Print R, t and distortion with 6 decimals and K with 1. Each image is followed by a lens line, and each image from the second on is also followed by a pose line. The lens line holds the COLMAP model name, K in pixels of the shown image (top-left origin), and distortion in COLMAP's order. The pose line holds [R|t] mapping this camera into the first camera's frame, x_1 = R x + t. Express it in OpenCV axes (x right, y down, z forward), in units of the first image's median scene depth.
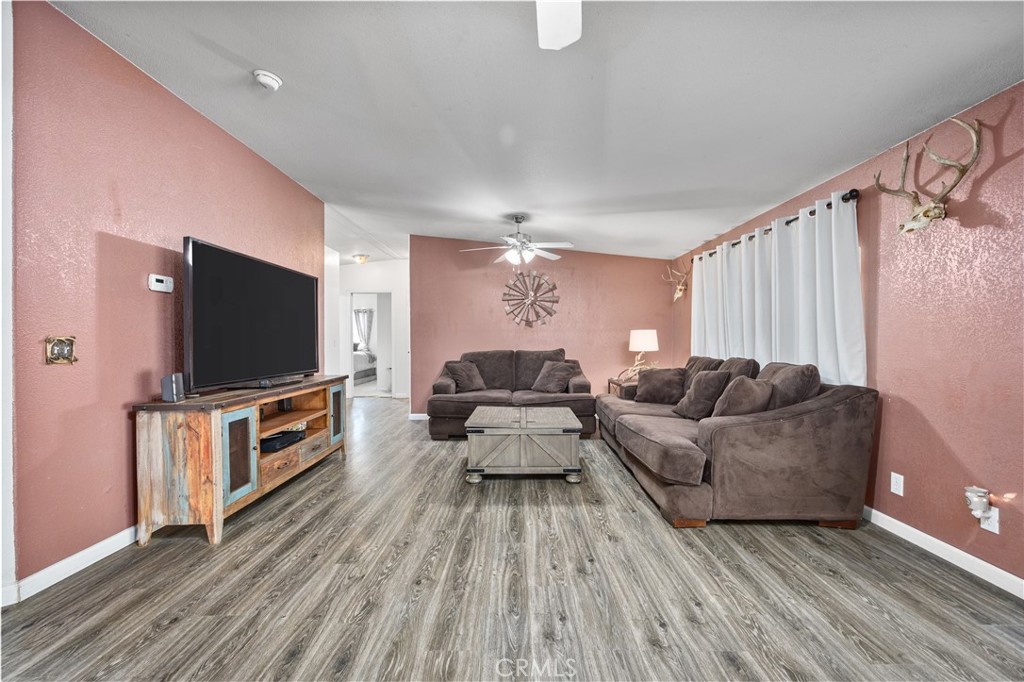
lens RADIAL K [[421.3, 0, 516.0], [0, 421.3, 343.6], [0, 0, 1]] dist [0.001497, 0.000133]
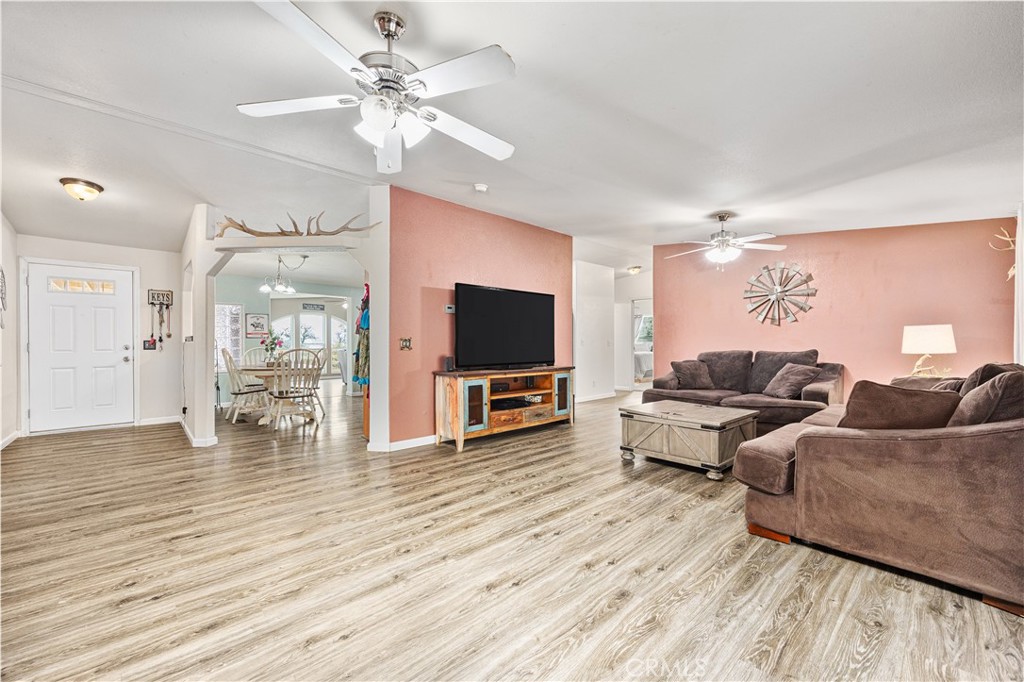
lens RADIAL K [[421.3, 0, 516.0], [0, 421.3, 343.6], [0, 0, 1]] dist [0.001497, 0.000133]
pose [[0.672476, 0.001656, -0.740117, 0.697053], [-0.006516, 0.999972, -0.003684, 0.013885], [0.740090, 0.007300, 0.672468, -0.036897]]
